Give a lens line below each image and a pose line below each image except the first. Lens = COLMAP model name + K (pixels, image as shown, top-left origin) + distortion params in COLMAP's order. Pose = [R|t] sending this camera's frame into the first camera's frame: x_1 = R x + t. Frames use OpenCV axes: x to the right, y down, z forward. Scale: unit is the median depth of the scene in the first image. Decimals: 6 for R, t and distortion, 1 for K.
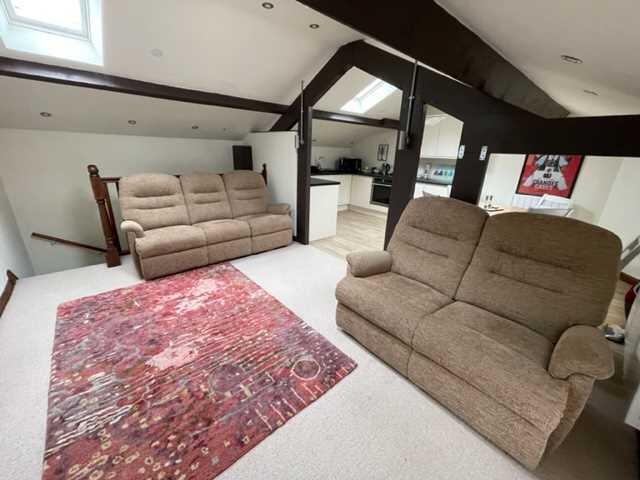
lens RADIAL K [[261.4, 0, 319.3], [0, 261.4, 238.9], [0, 0, 1]] dist [0.001341, 0.000404]
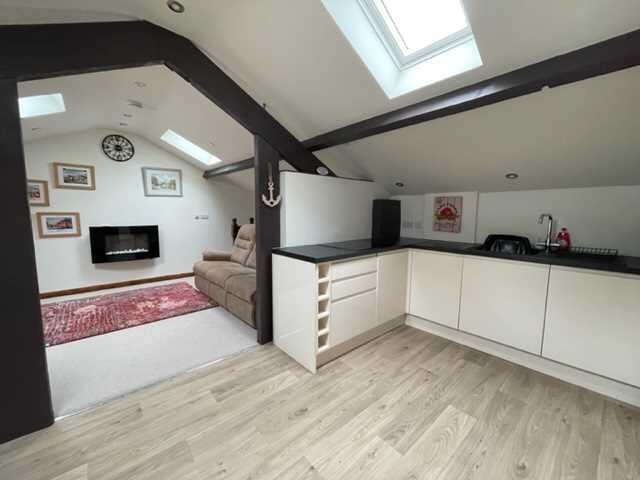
lens RADIAL K [[261.4, 0, 319.3], [0, 261.4, 238.9], [0, 0, 1]] dist [0.001341, 0.000404]
pose [[0.010205, 0.069201, -0.997551, 0.392888], [-0.326914, 0.943013, 0.062074, -0.207832], [0.944999, 0.325480, 0.032246, 0.727896]]
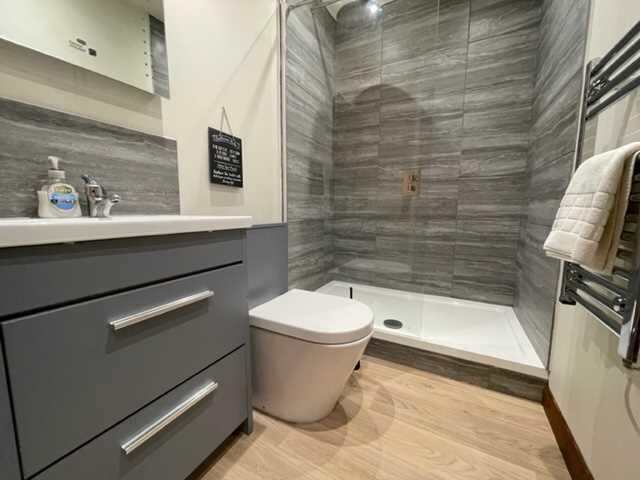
lens RADIAL K [[261.4, 0, 319.3], [0, 261.4, 238.9], [0, 0, 1]] dist [0.001341, 0.000404]
pose [[-0.930113, 0.004263, -0.367249, 0.275966], [-0.151967, 0.905853, 0.395395, -0.218621], [0.334359, 0.423571, -0.841898, 0.969988]]
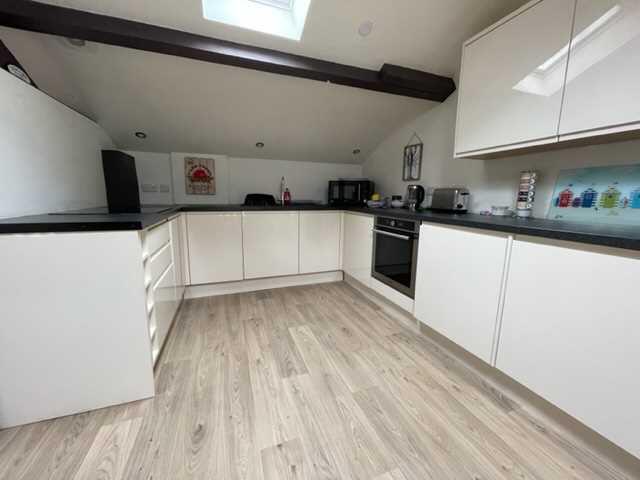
lens RADIAL K [[261.4, 0, 319.3], [0, 261.4, 238.9], [0, 0, 1]] dist [0.001341, 0.000404]
pose [[0.938047, 0.033553, -0.344881, 0.270302], [-0.090802, 0.984323, -0.151209, -0.129639], [0.334401, 0.173157, 0.926387, 0.596846]]
